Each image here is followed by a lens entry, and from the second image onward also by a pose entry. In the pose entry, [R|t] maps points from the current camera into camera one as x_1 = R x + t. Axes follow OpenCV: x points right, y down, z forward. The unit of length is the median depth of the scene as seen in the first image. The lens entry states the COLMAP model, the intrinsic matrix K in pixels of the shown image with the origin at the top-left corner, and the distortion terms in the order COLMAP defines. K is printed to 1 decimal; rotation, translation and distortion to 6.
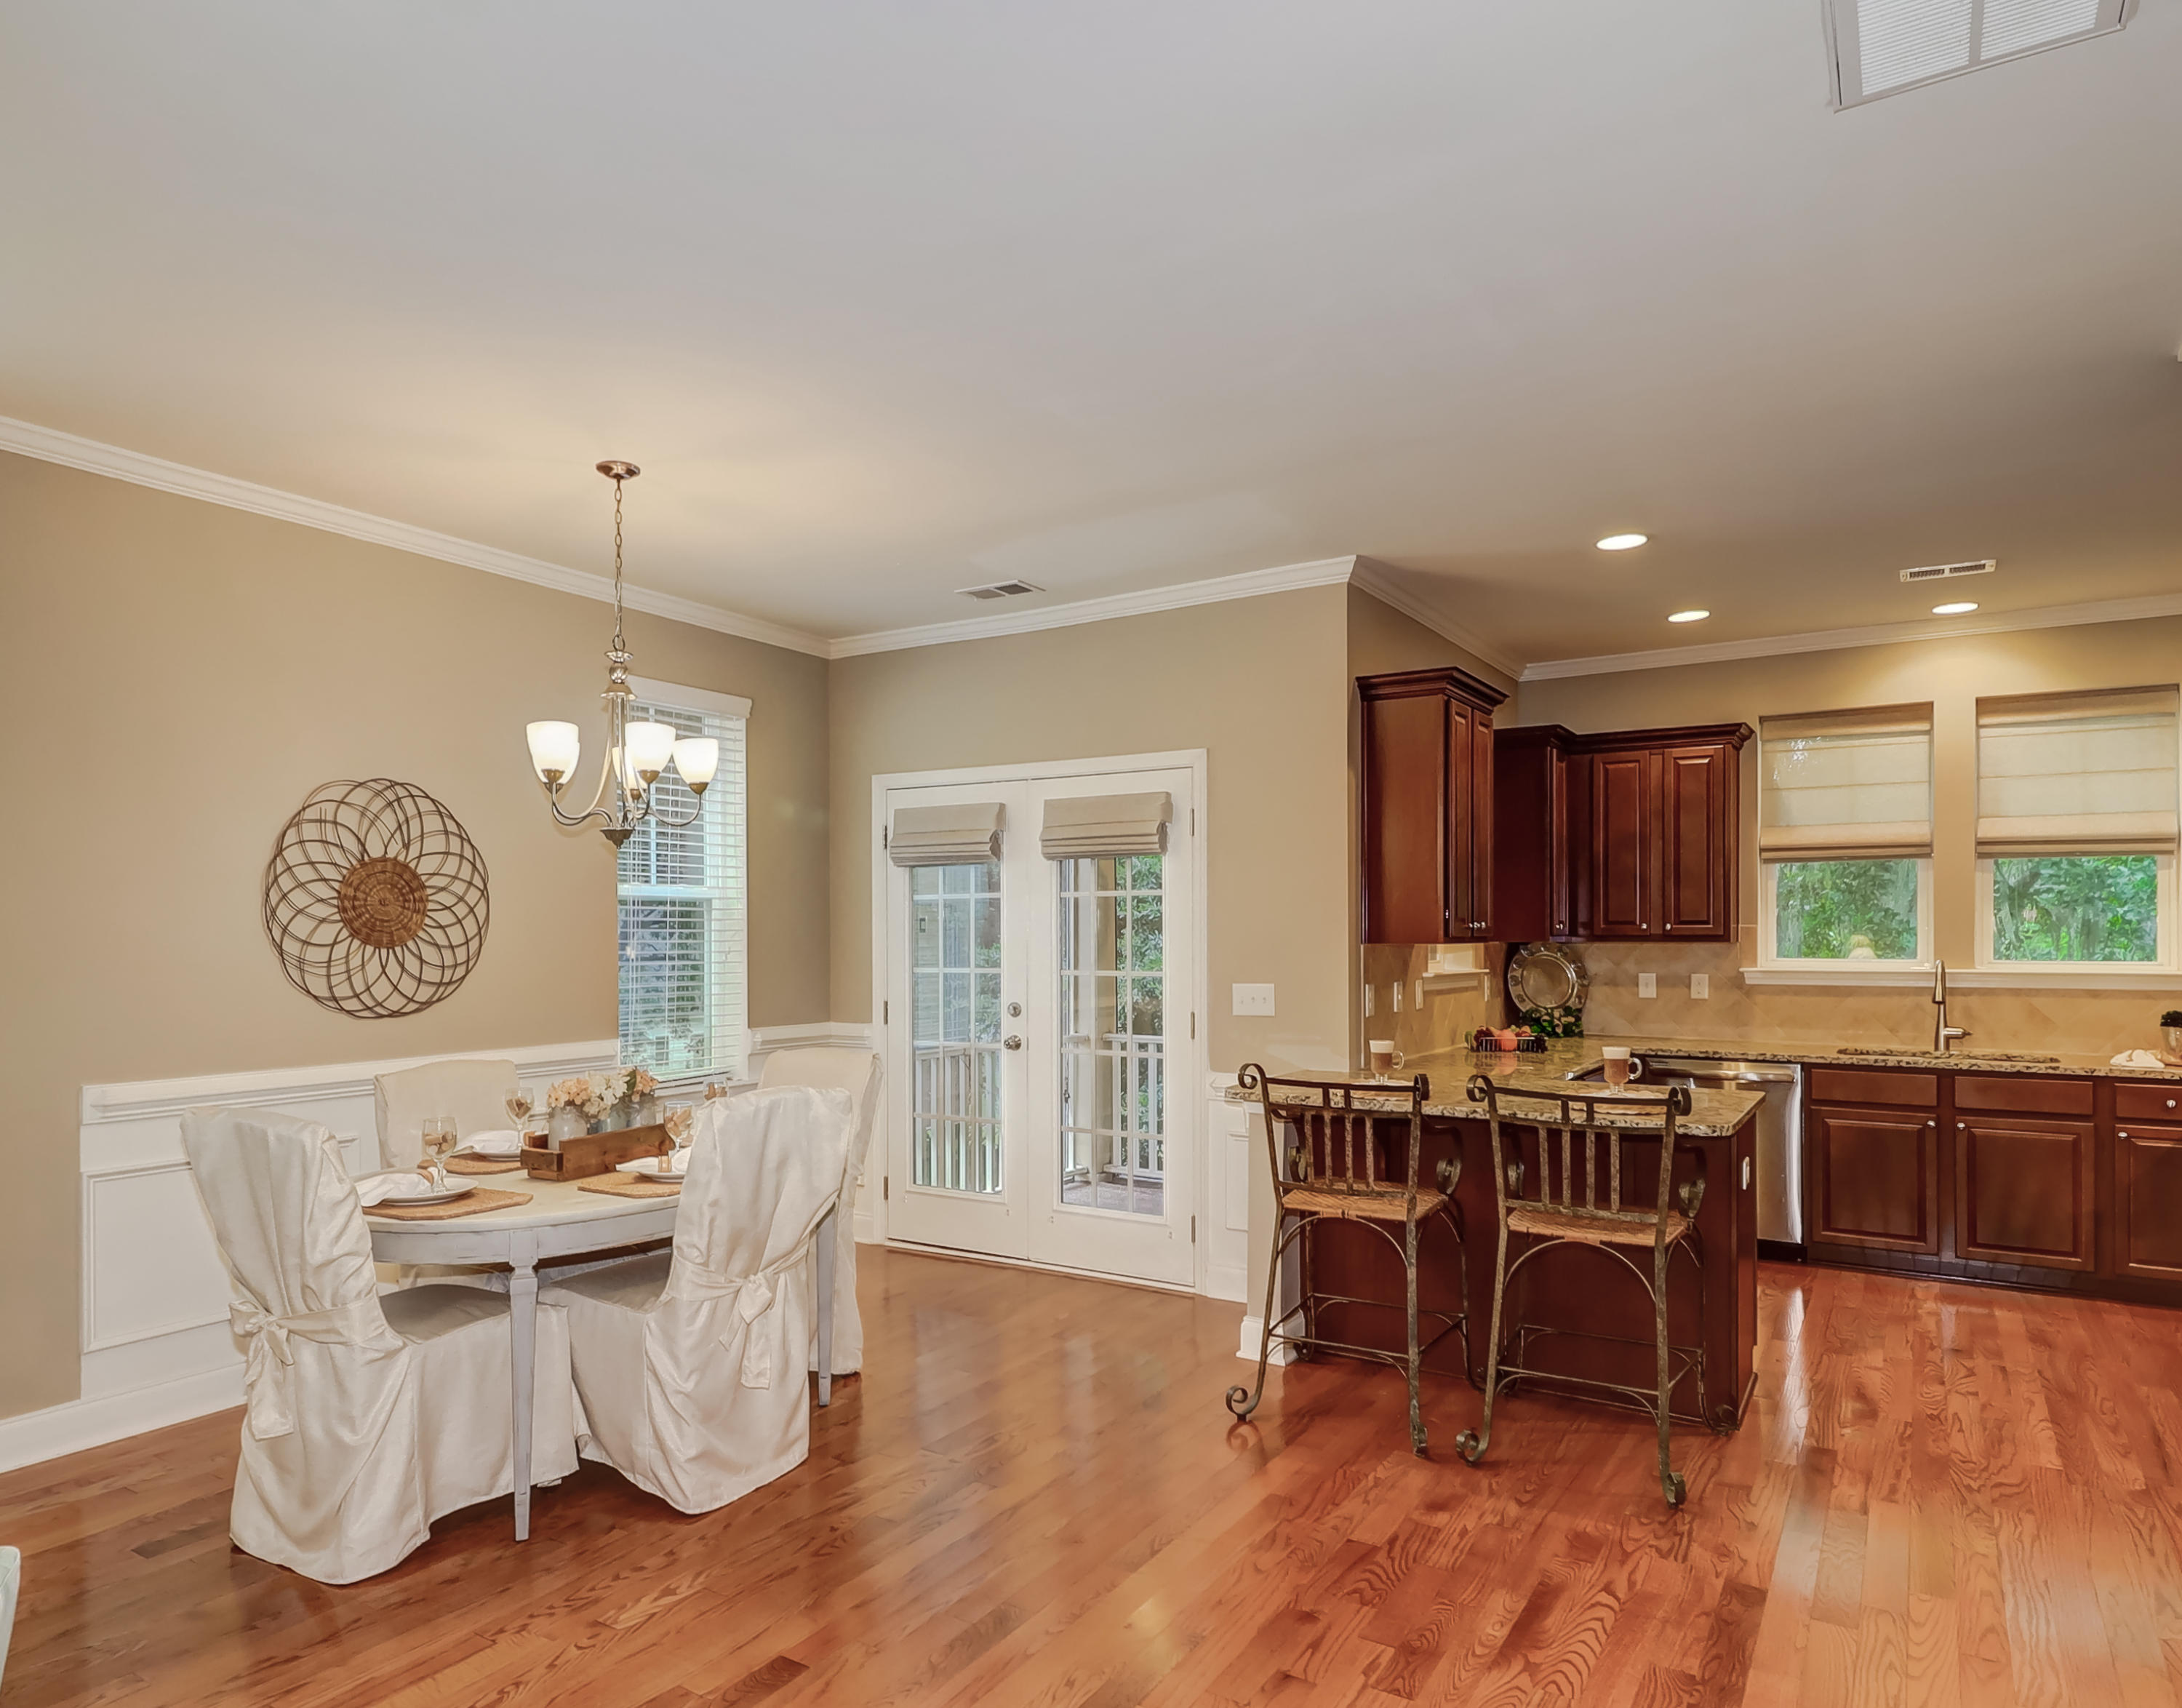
lens RADIAL K [[1342.9, 0, 1042.6], [0, 1342.9, 929.5], [0, 0, 1]] dist [0.004547, 0.001713]
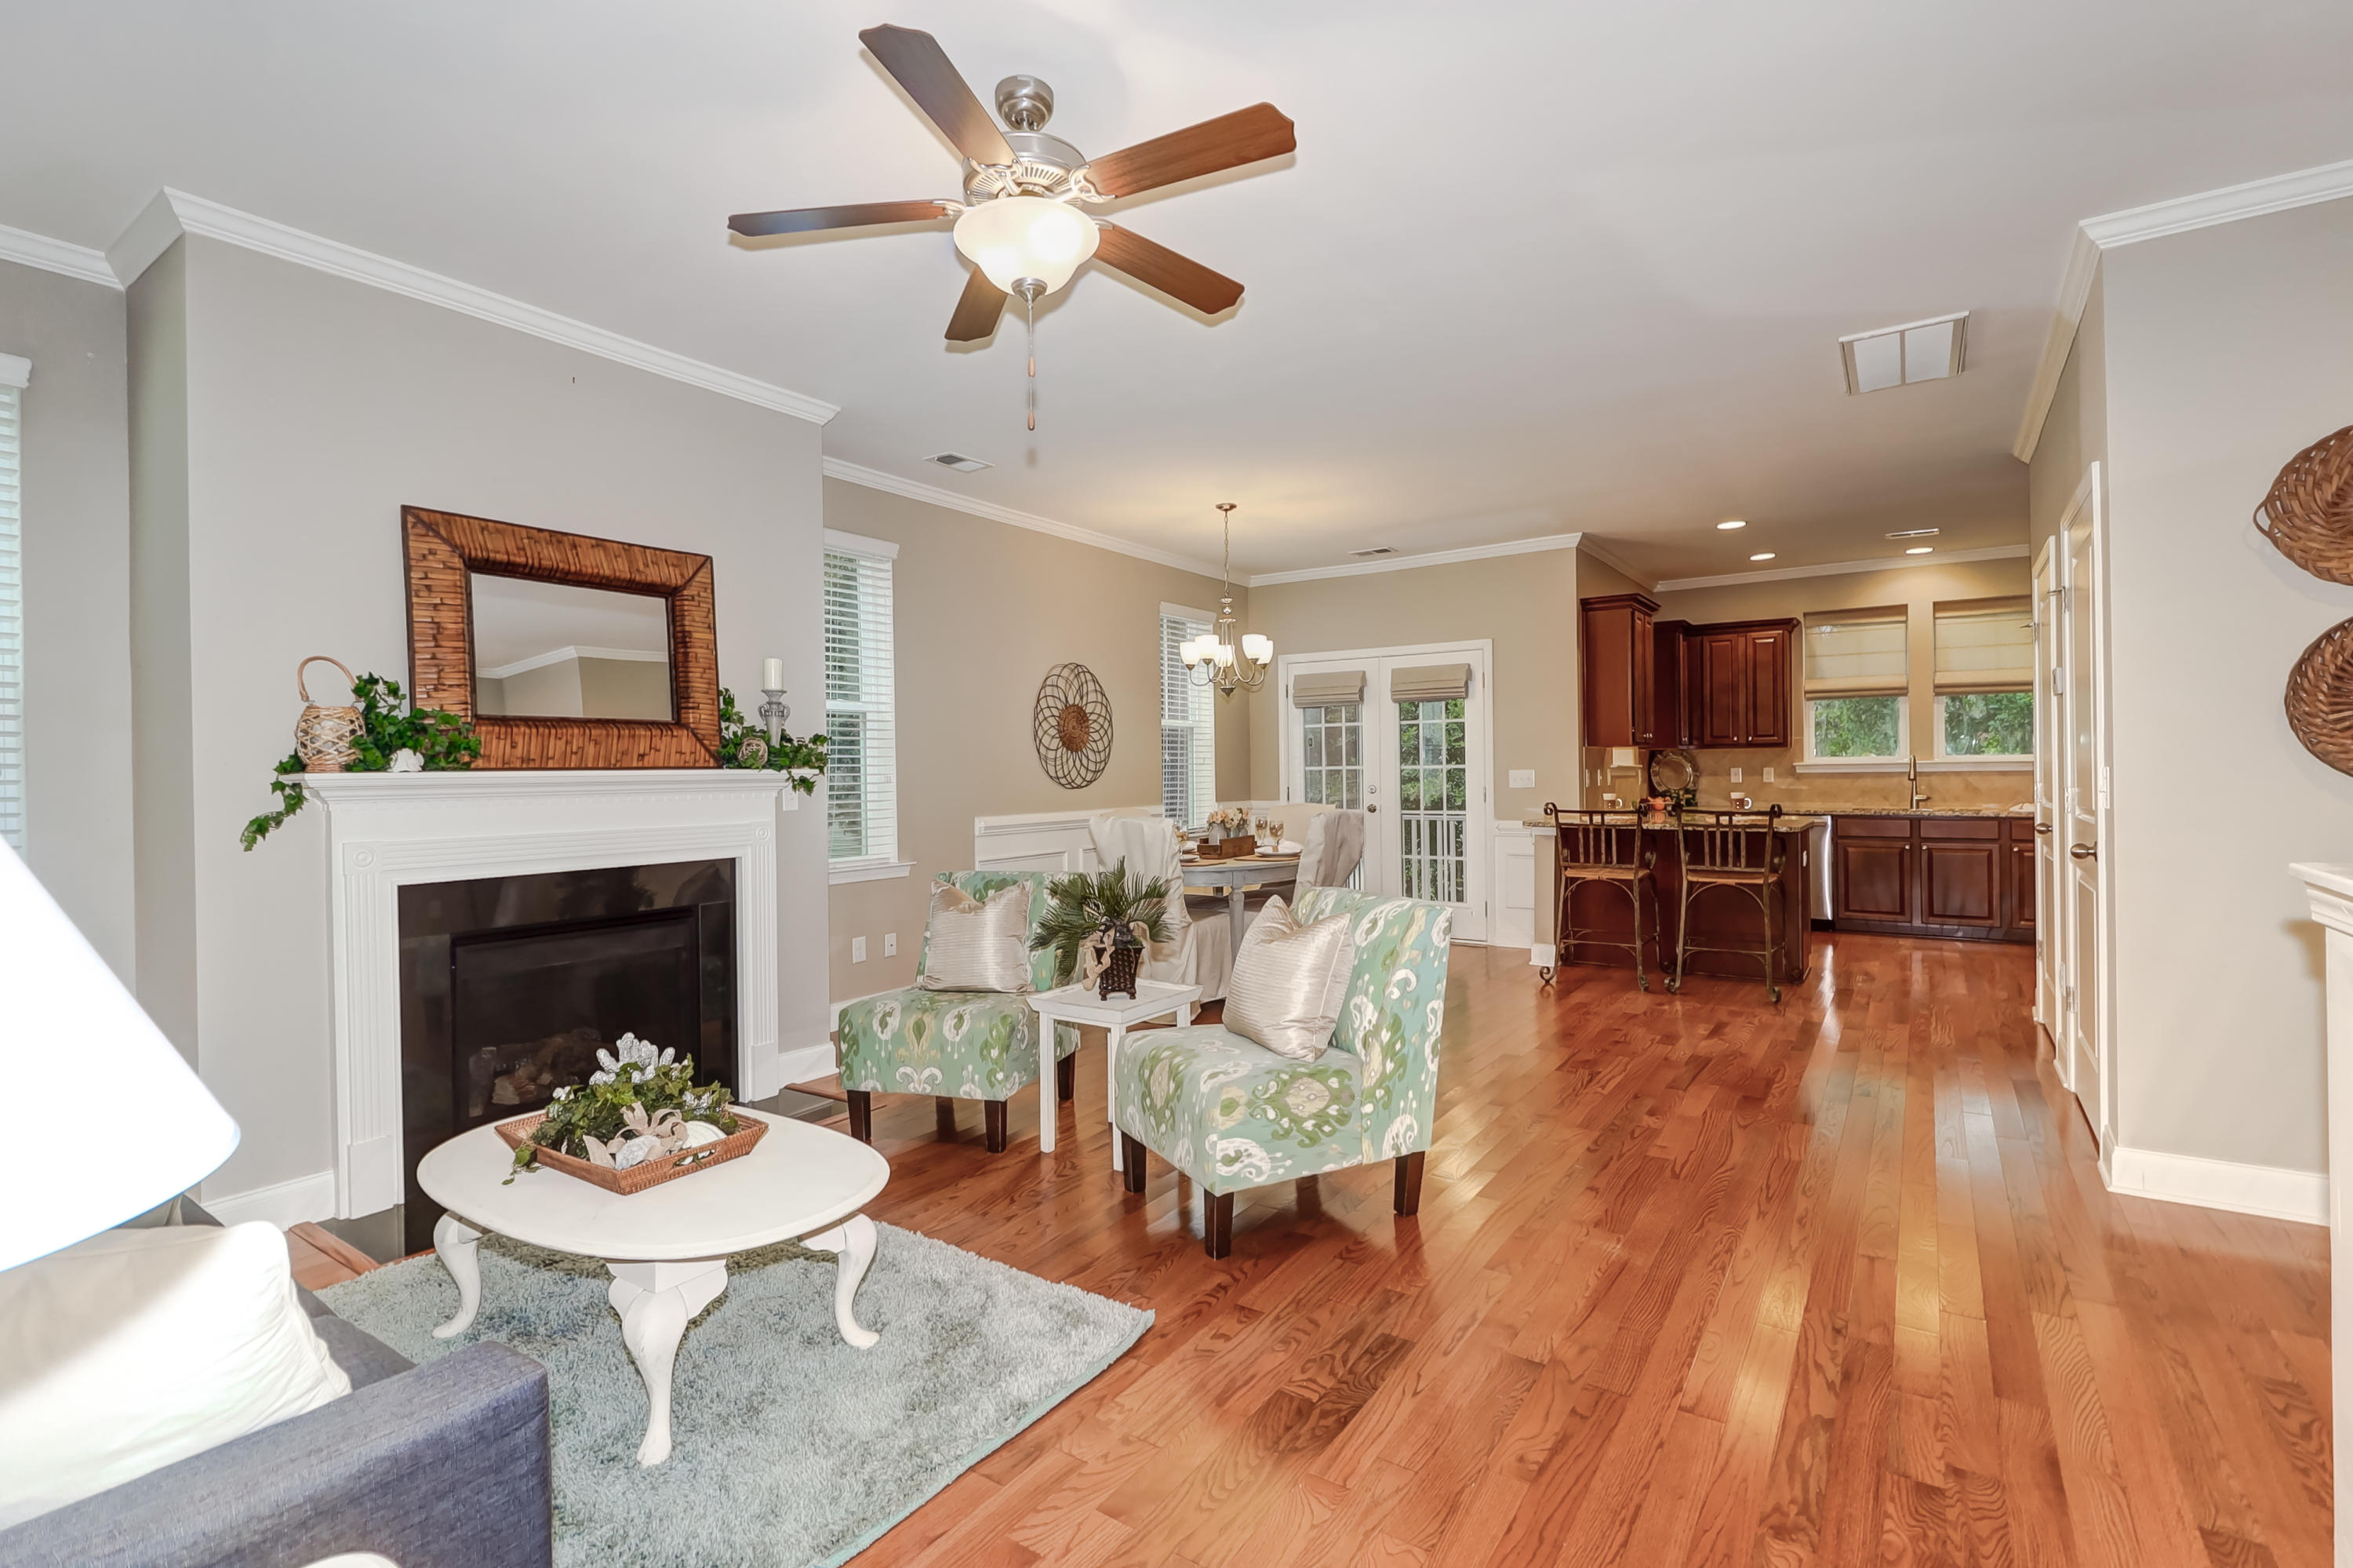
lens RADIAL K [[1067.0, 0, 1177.4], [0, 1067.0, 774.2], [0, 0, 1]] dist [0.000419, 0.000212]
pose [[0.999518, -0.010350, -0.029281, -0.250154], [0.010521, 0.999928, 0.005695, 0.031813], [0.029220, -0.006000, 0.999555, -0.420380]]
